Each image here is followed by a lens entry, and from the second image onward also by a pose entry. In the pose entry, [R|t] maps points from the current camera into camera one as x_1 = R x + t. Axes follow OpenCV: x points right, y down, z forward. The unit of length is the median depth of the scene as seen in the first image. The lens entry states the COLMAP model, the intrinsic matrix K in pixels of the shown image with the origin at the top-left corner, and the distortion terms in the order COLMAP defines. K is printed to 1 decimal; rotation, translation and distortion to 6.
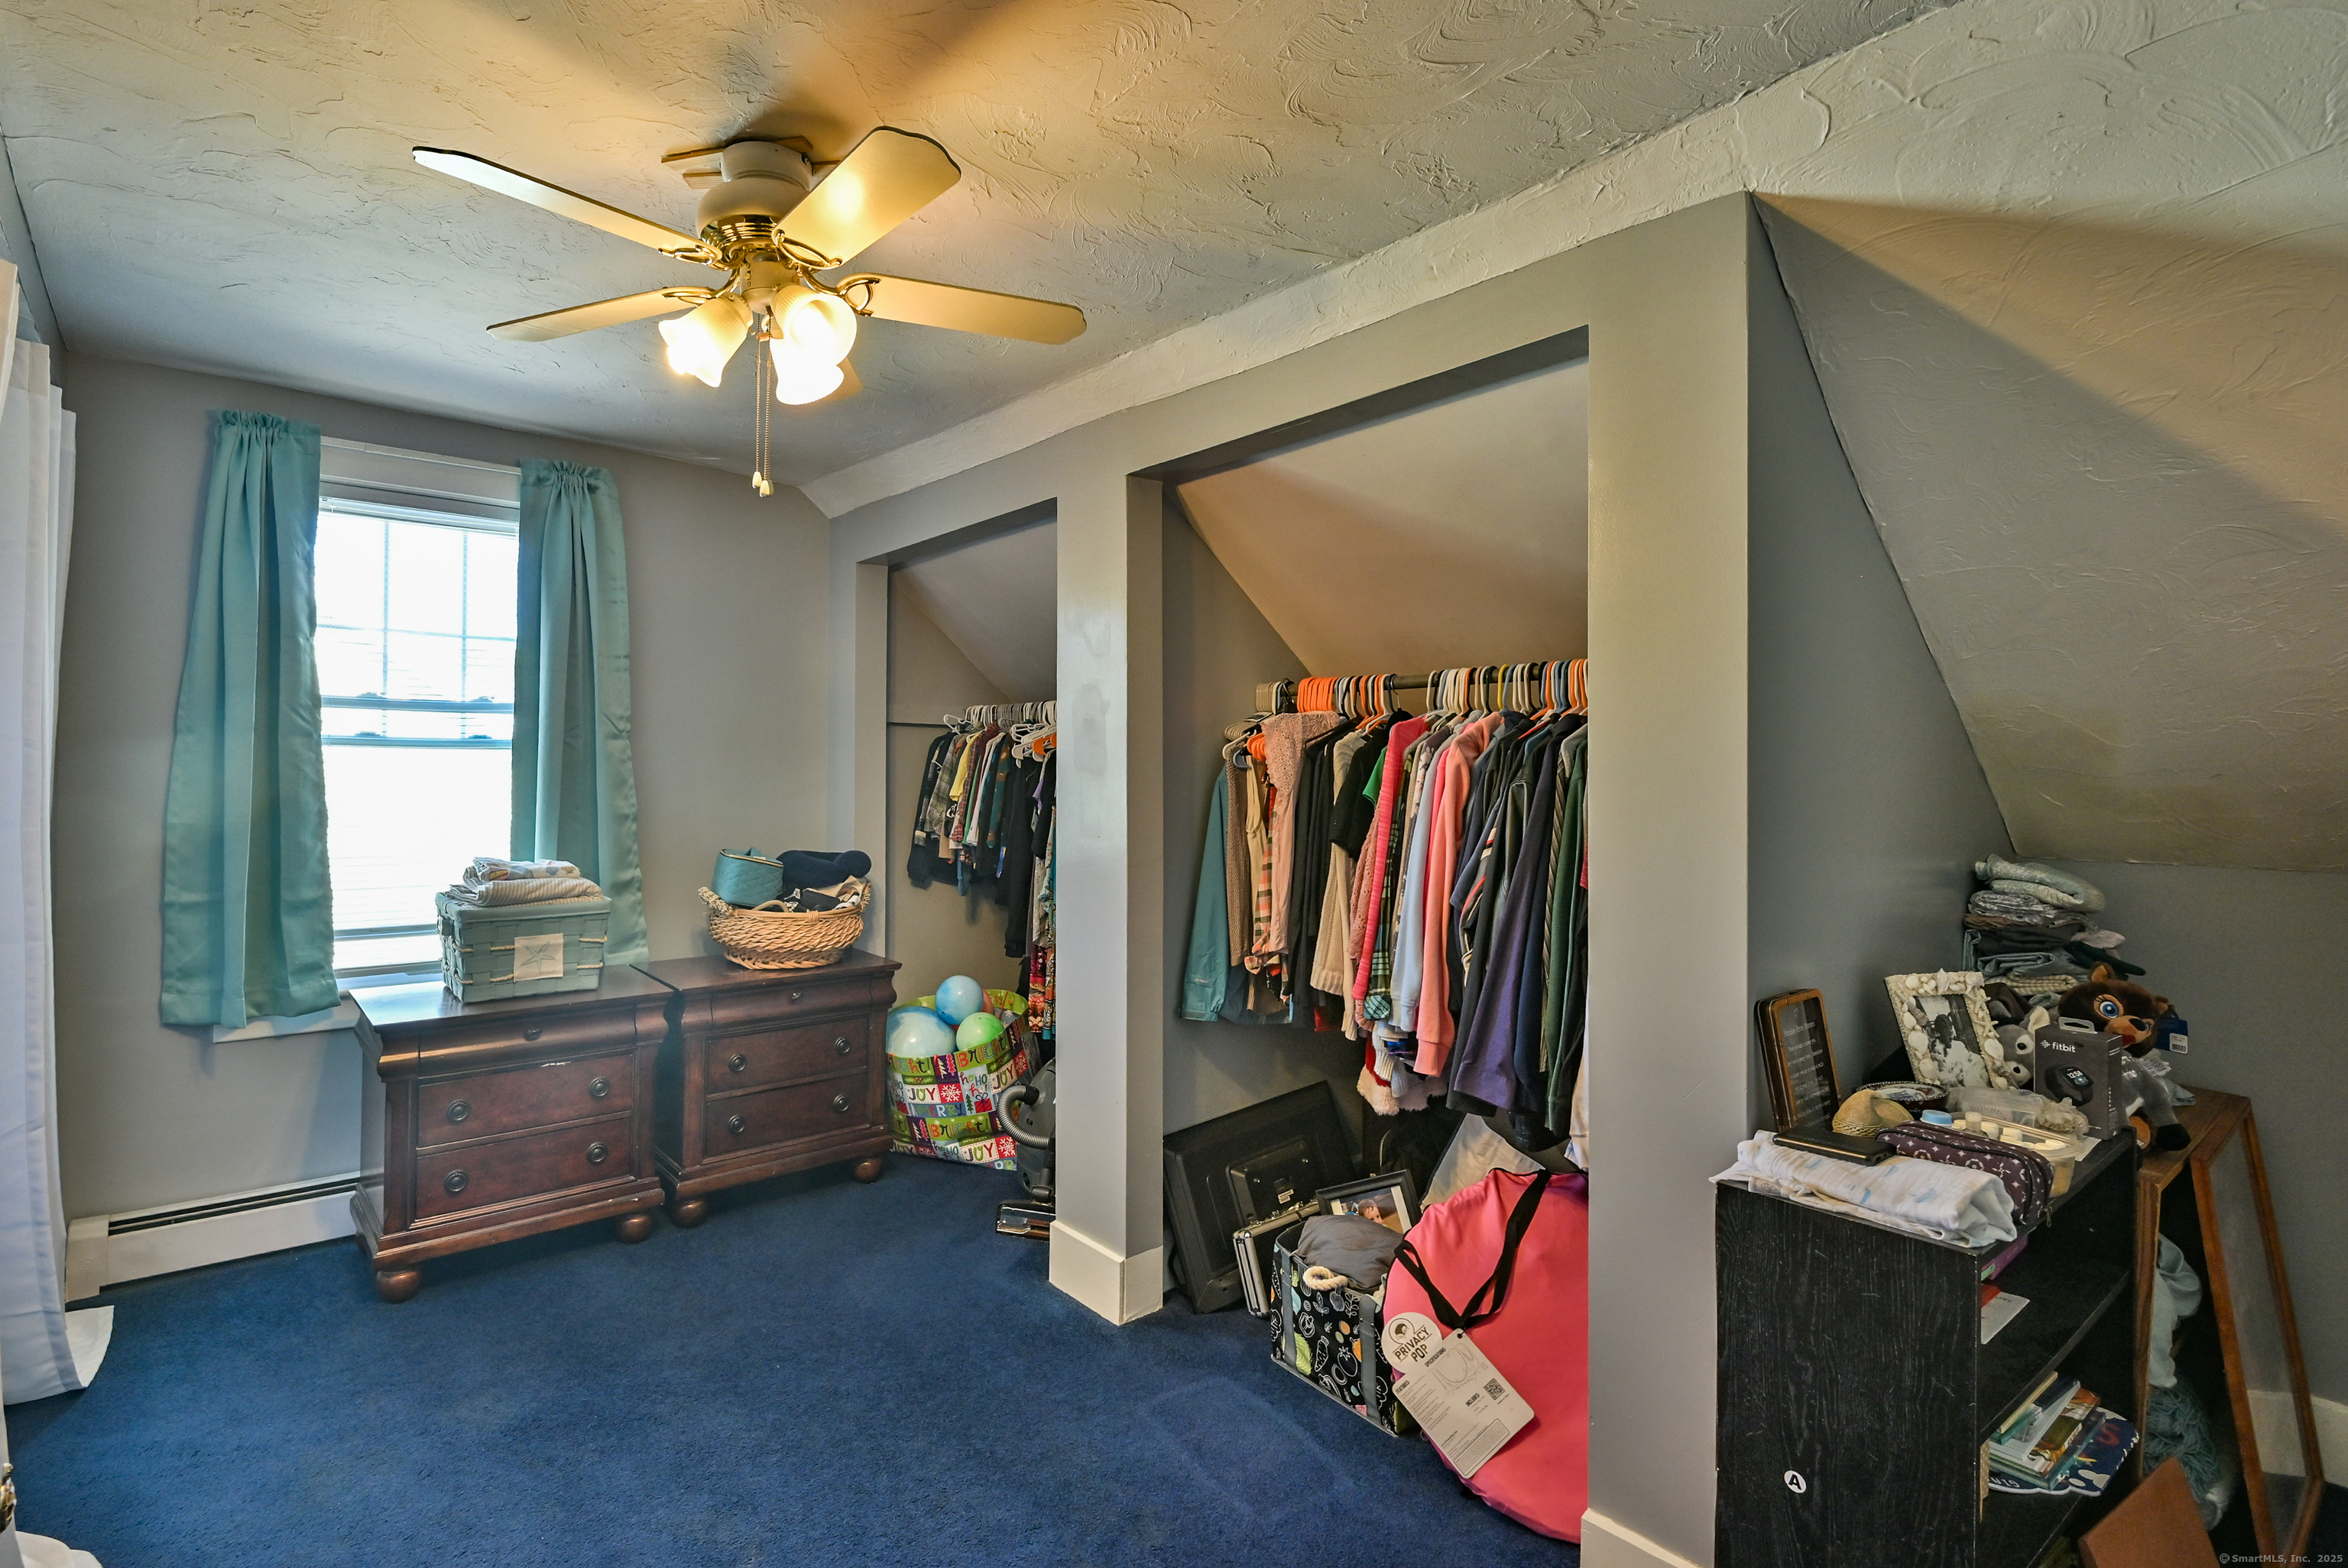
lens RADIAL K [[1102.7, 0, 1138.4], [0, 1102.7, 752.4], [0, 0, 1]] dist [-0.008291, 0.000573]
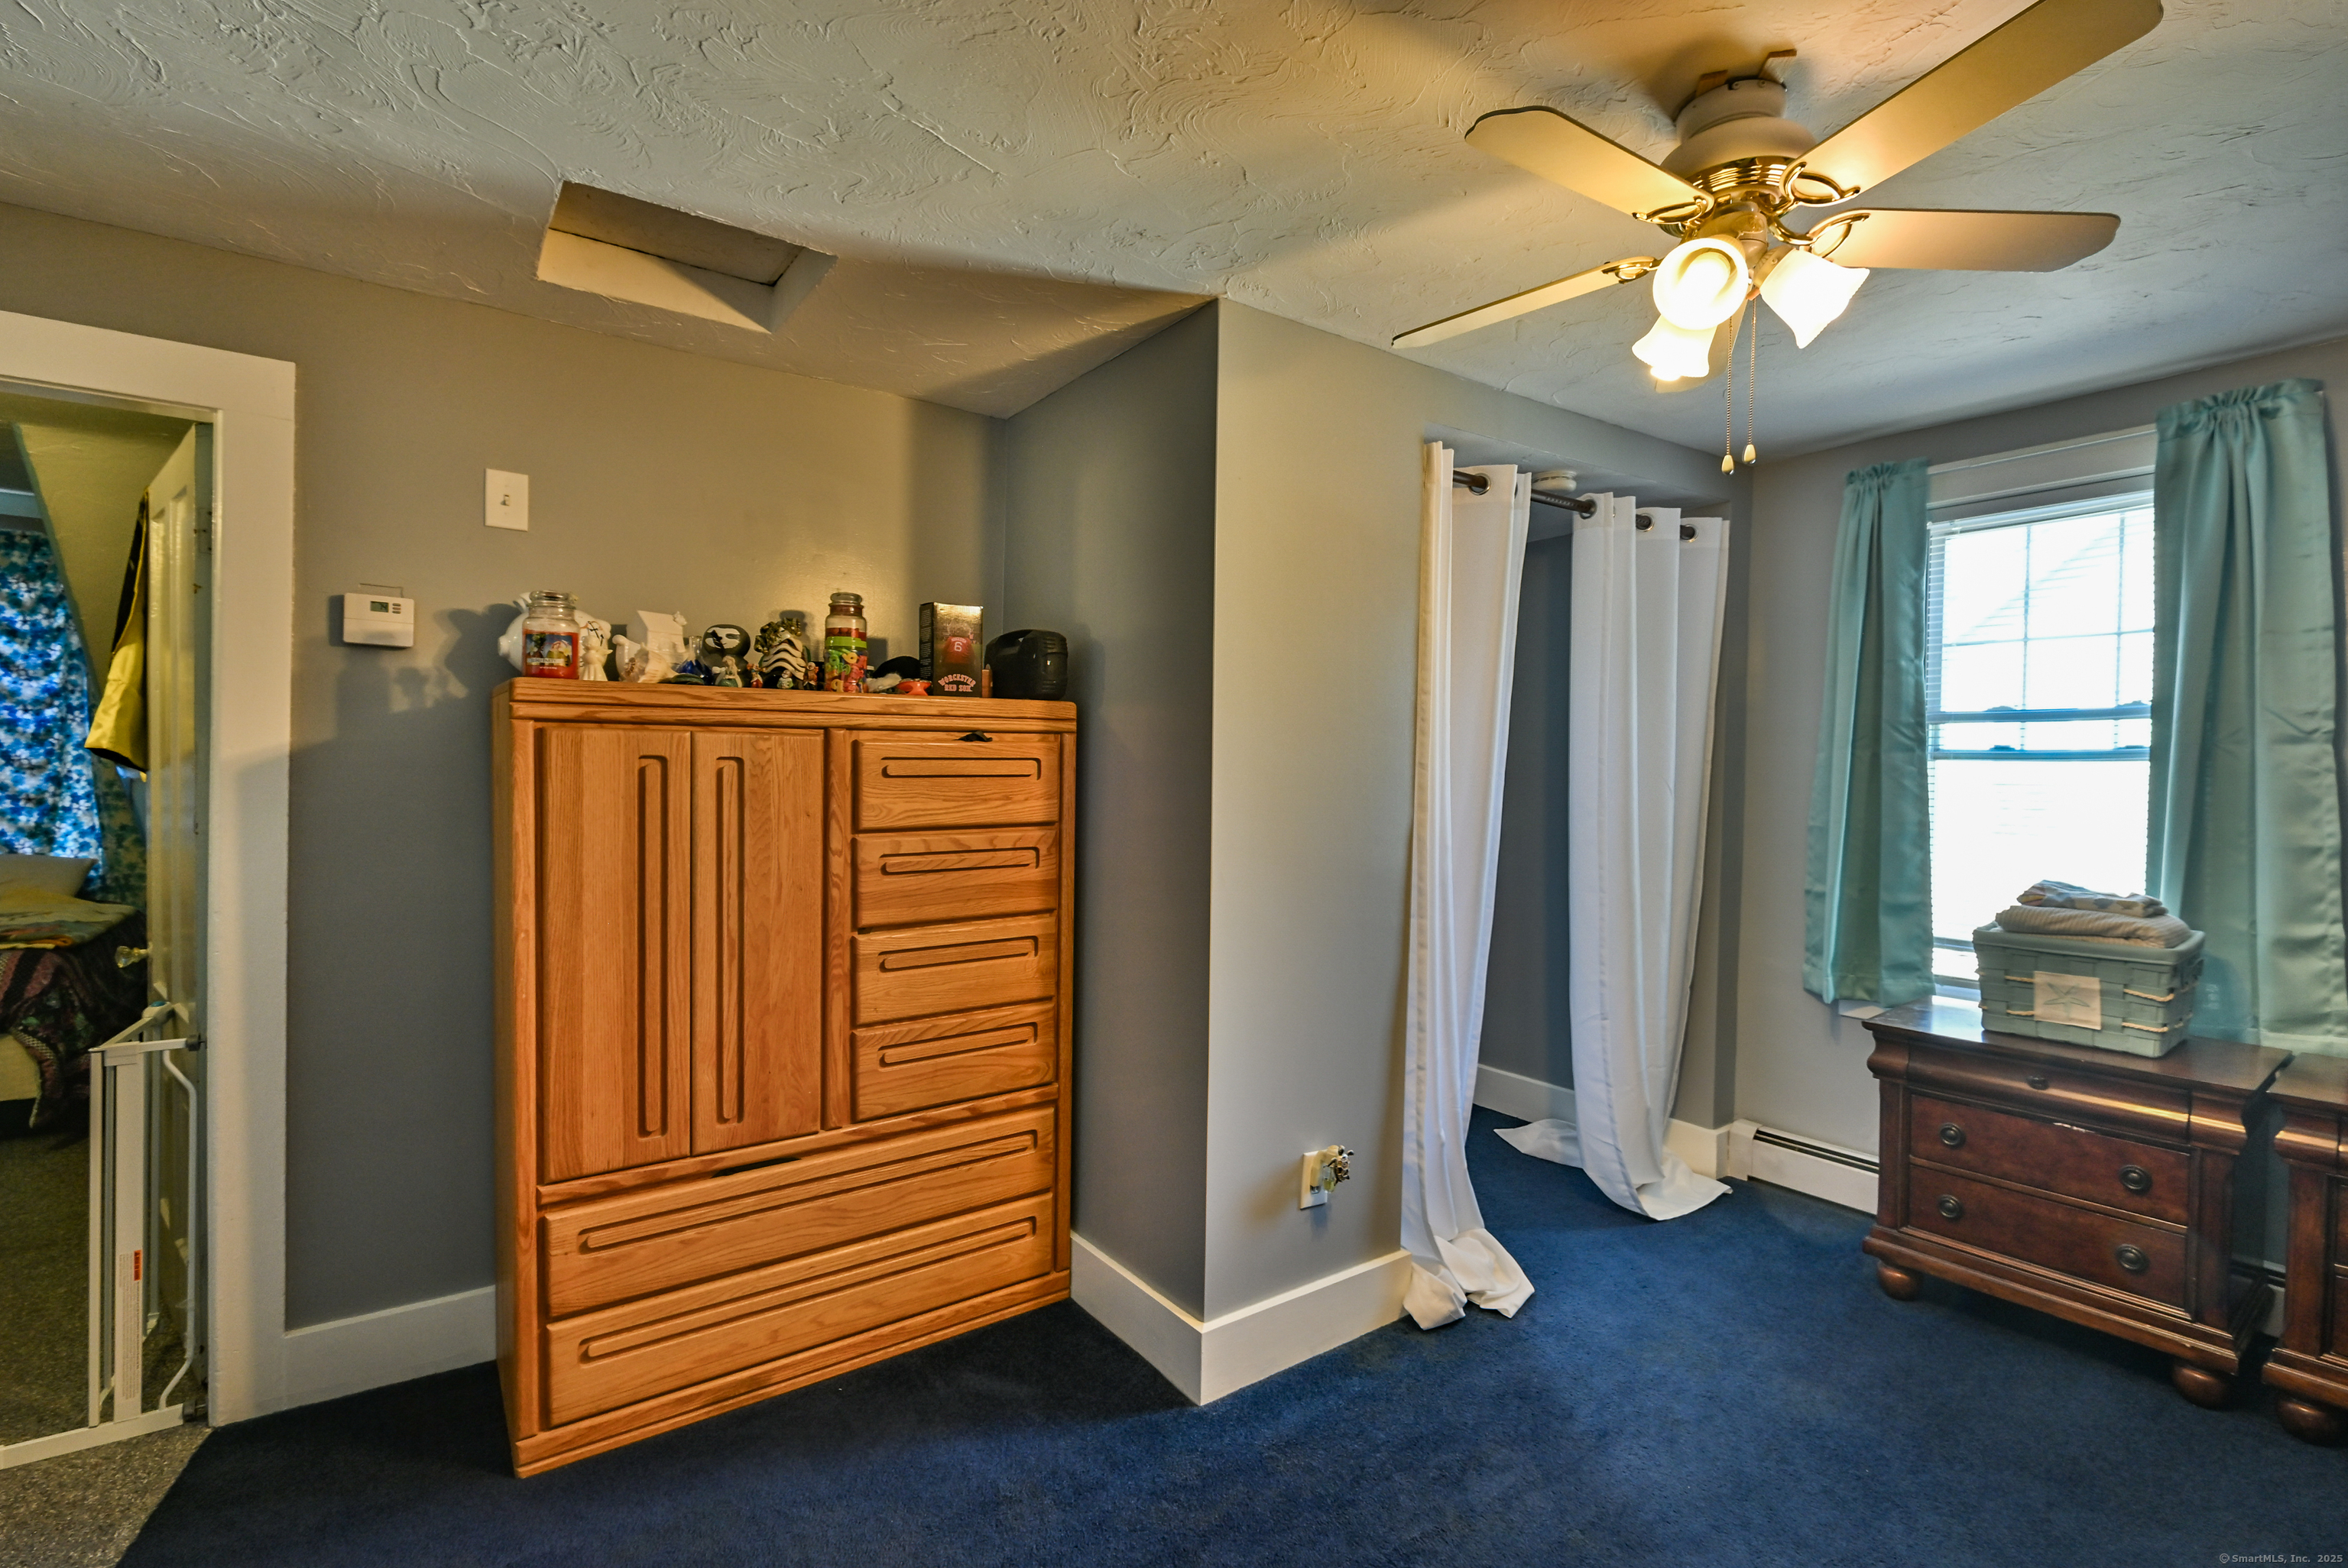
lens RADIAL K [[1102.7, 0, 1188.8], [0, 1102.7, 775.7], [0, 0, 1]] dist [-0.008291, 0.000573]
pose [[-0.080052, -0.007266, -0.996764, 0.367735], [0.005673, 0.999954, -0.007745, 0.012920], [0.996775, -0.006275, -0.080007, 0.379885]]
